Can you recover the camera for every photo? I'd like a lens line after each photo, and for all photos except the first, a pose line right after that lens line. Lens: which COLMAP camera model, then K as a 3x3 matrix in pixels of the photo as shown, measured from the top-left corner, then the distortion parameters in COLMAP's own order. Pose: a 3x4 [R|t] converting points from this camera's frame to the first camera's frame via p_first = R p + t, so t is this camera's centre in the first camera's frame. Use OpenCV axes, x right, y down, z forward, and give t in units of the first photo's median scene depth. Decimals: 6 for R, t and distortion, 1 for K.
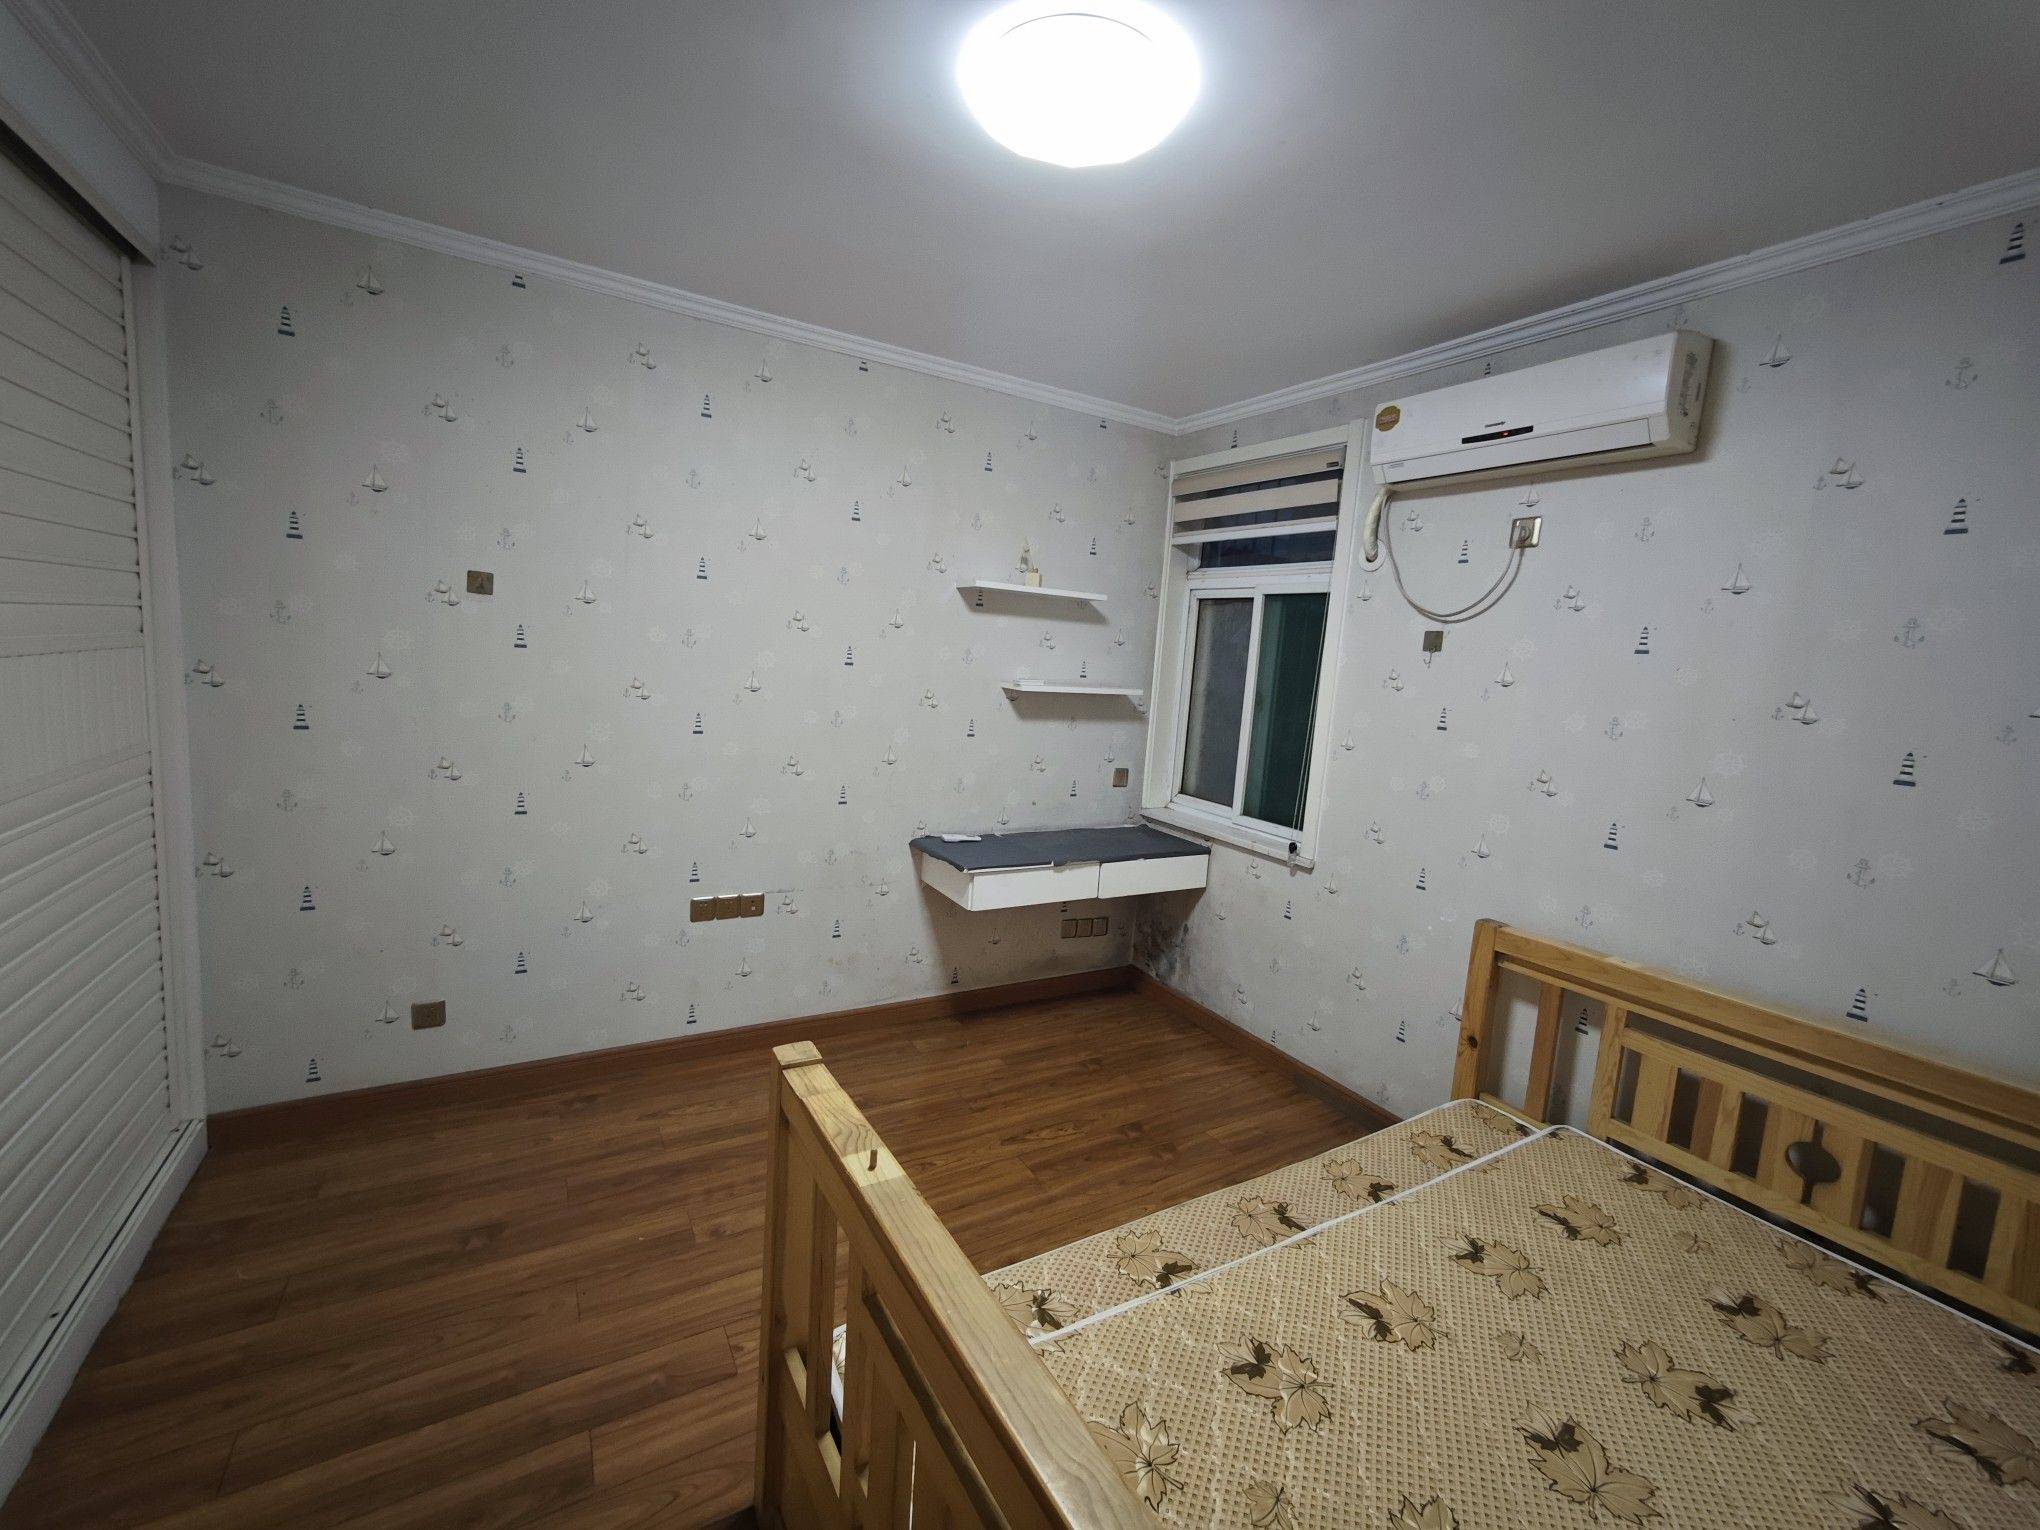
lens RADIAL K [[847.2, 0, 1021.5], [0, 847.2, 757.5], [0, 0, 1]] dist [-0.012818, 0.008885]
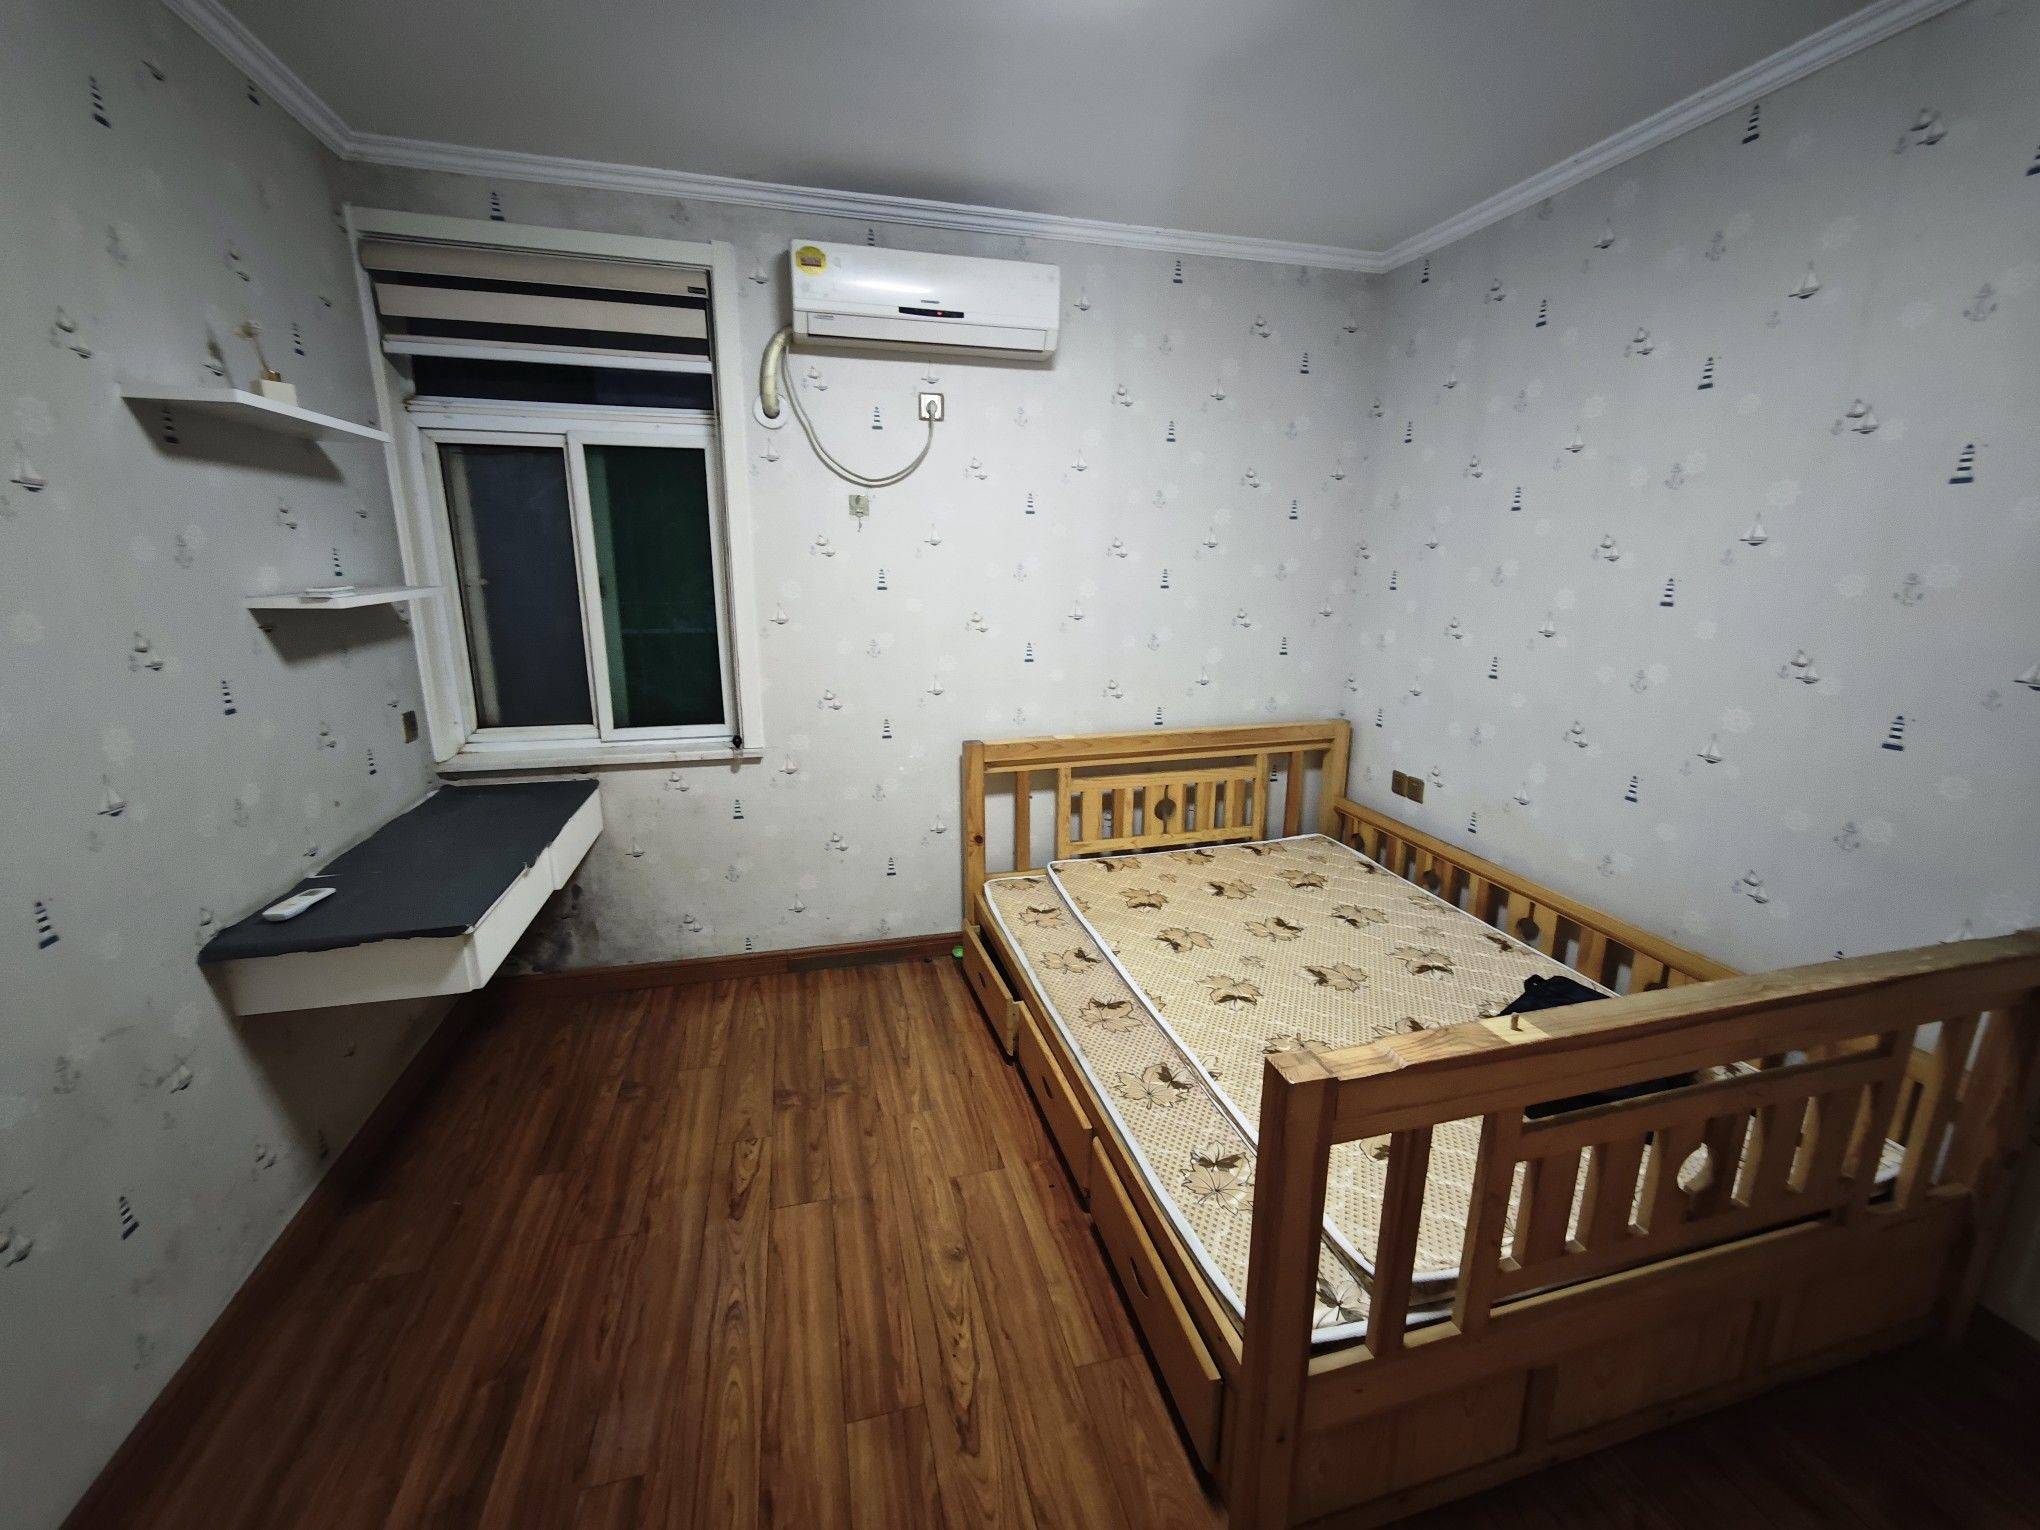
lens RADIAL K [[847.2, 0, 1021.5], [0, 847.2, 757.5], [0, 0, 1]] dist [-0.012818, 0.008885]
pose [[0.274969, -0.290626, 0.916476, -0.490542], [0.130920, 0.955659, 0.263771, -0.087262], [-0.952498, 0.047456, 0.300825, 0.494785]]
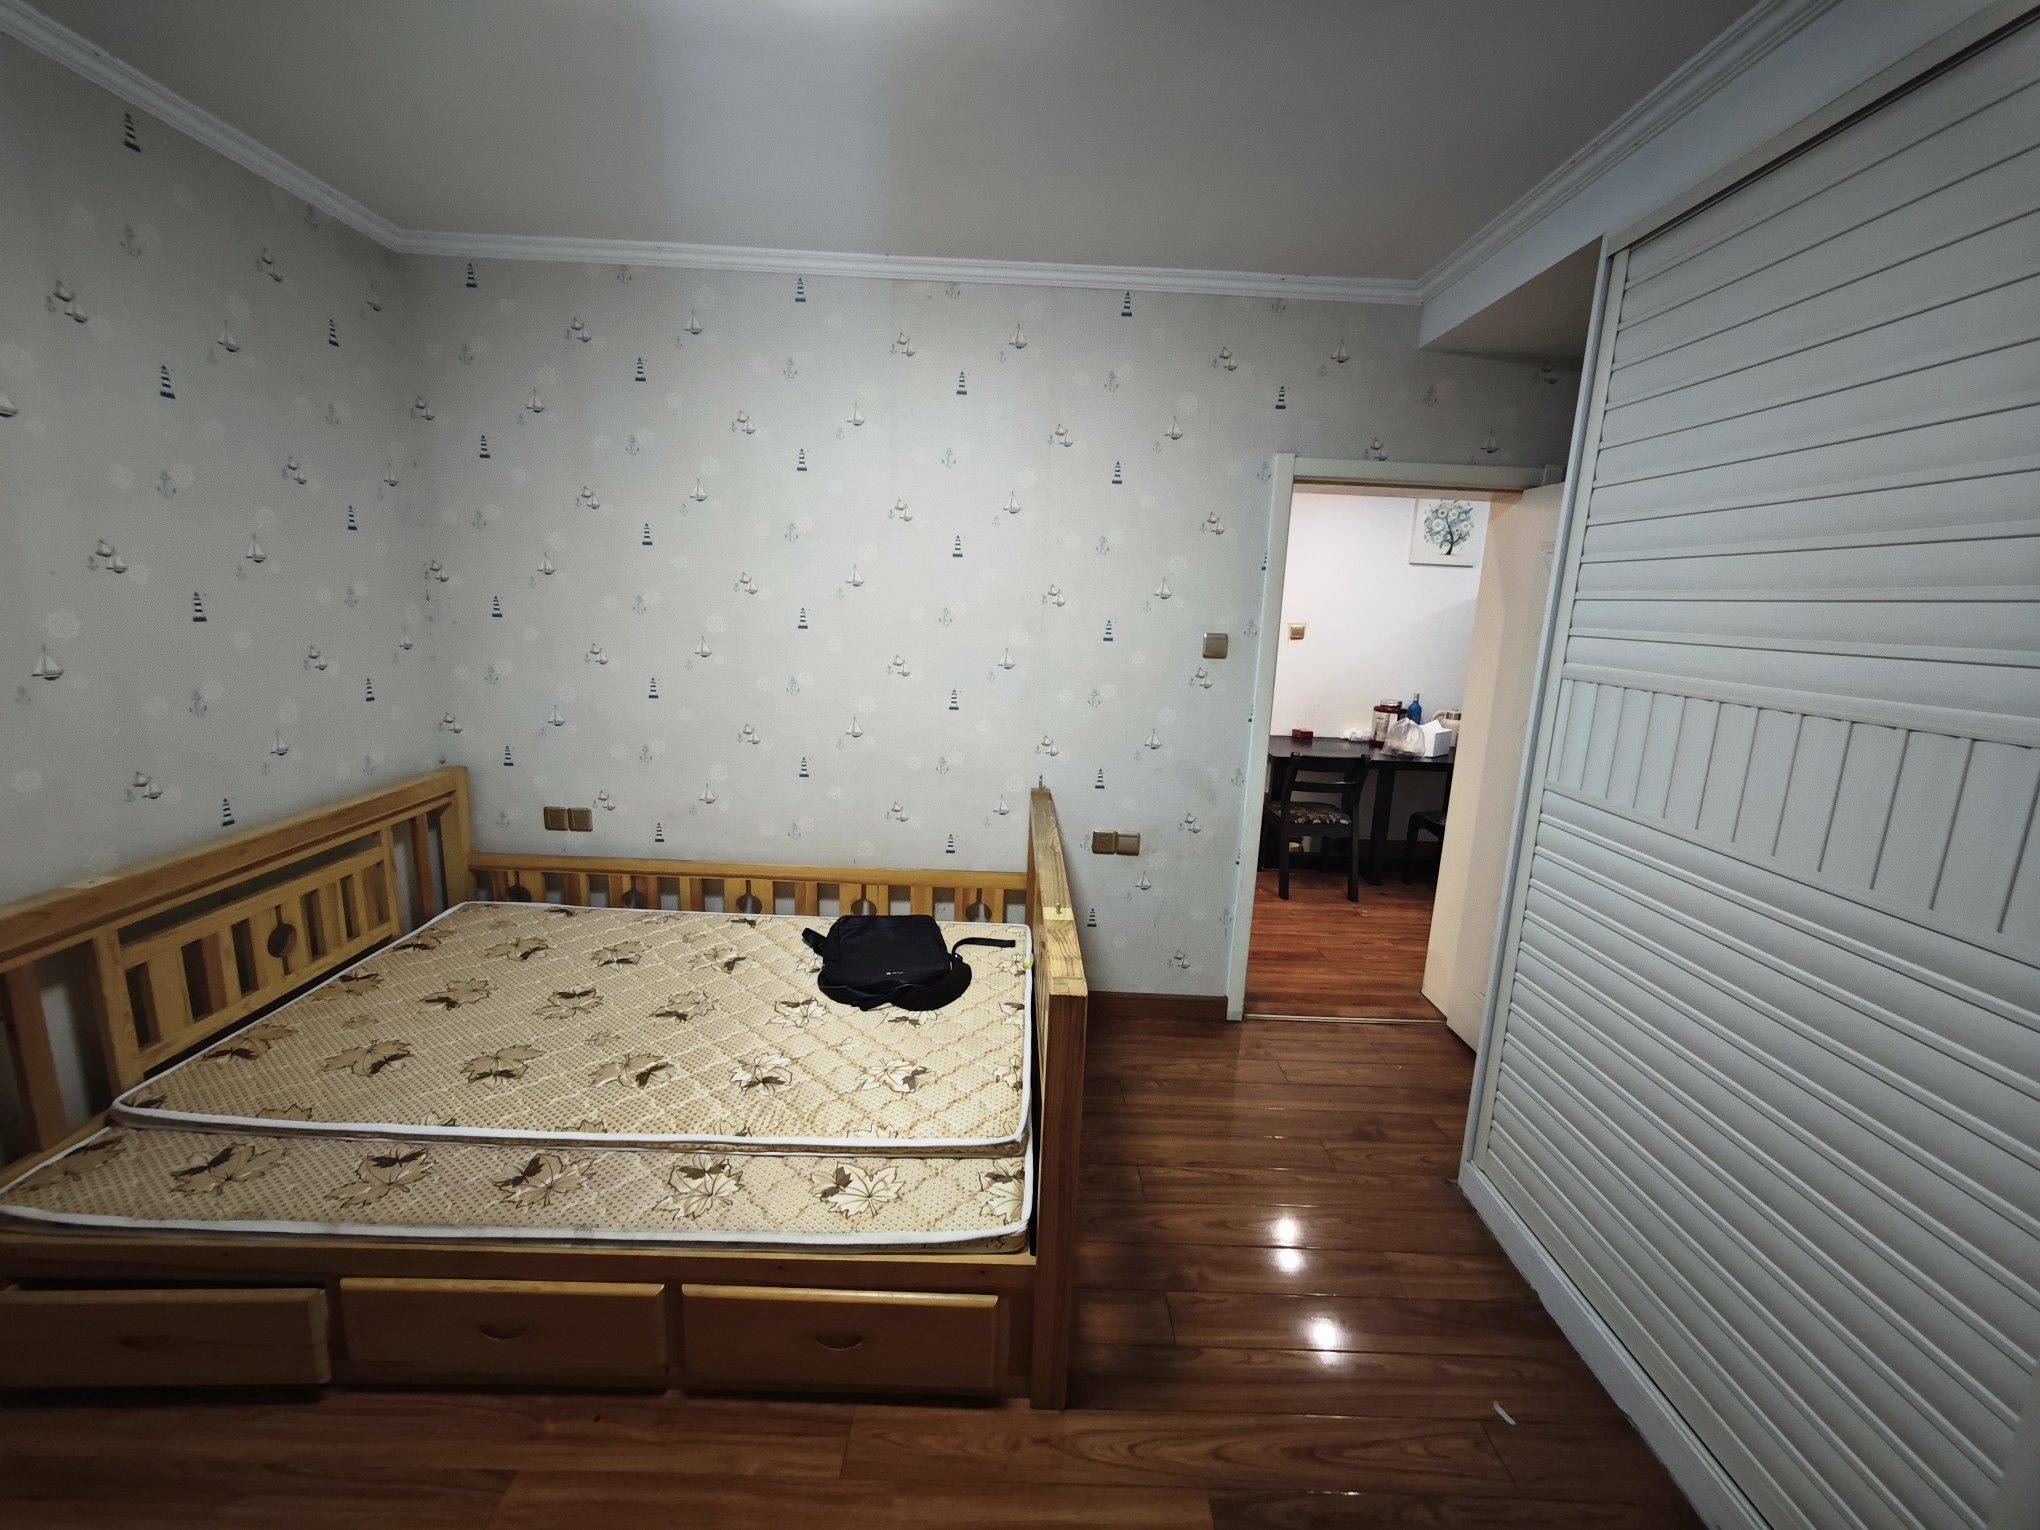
lens RADIAL K [[847.2, 0, 1021.5], [0, 847.2, 757.5], [0, 0, 1]] dist [-0.012818, 0.008885]
pose [[-0.856003, -0.196528, 0.478158, -0.334111], [-0.037881, 0.946282, 0.321116, -0.132332], [-0.515580, 0.256763, -0.817465, 0.910518]]
